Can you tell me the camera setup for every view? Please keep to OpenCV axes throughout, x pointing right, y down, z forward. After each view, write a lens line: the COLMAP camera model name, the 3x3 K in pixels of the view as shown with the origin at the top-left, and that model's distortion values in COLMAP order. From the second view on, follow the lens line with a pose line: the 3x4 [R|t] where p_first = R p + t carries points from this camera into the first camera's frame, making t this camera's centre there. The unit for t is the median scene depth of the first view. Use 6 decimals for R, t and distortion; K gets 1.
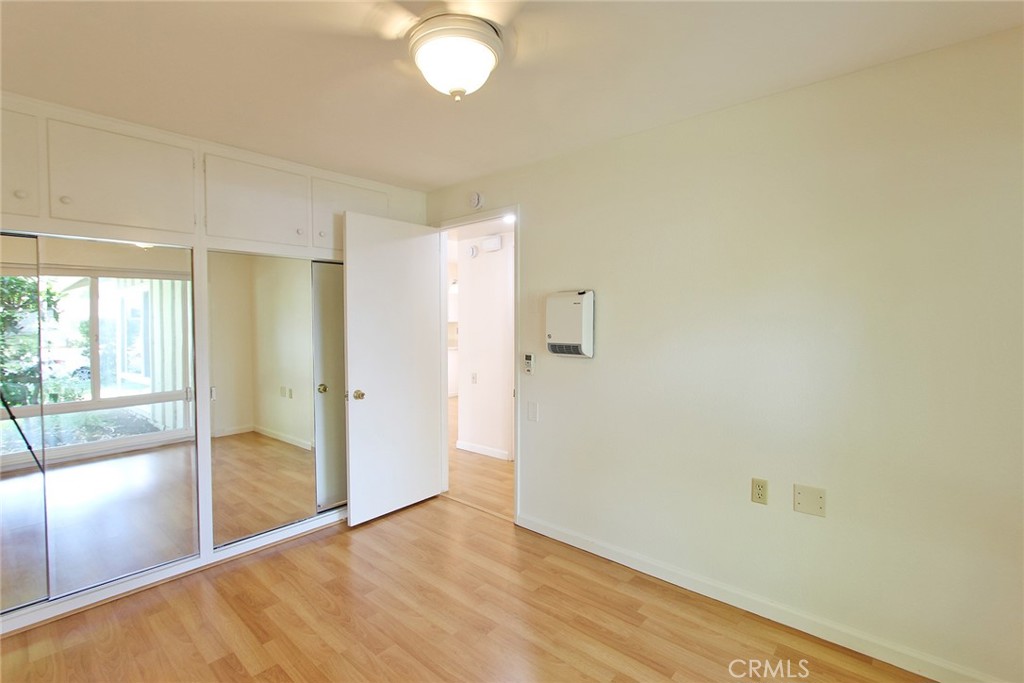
lens RADIAL K [[474.7, 0, 504.7], [0, 474.7, 336.4], [0, 0, 1]] dist [-0.013146, 0.001325]
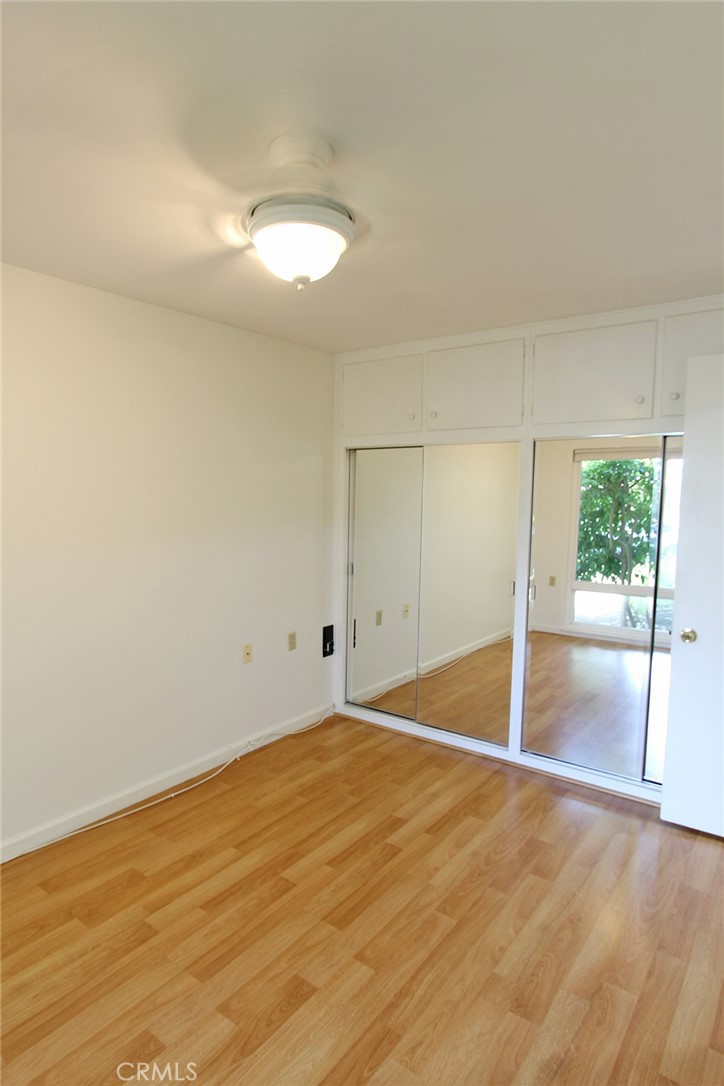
lens RADIAL K [[613.0, 0, 352.1], [0, 613.0, 550.6], [0, 0, 1]] dist [0.001056, -0.000066]
pose [[0.090857, 0.098081, -0.991022, 0.683480], [-0.046276, 0.994479, 0.094181, -0.073538], [0.994788, 0.037303, 0.094895, 0.636839]]
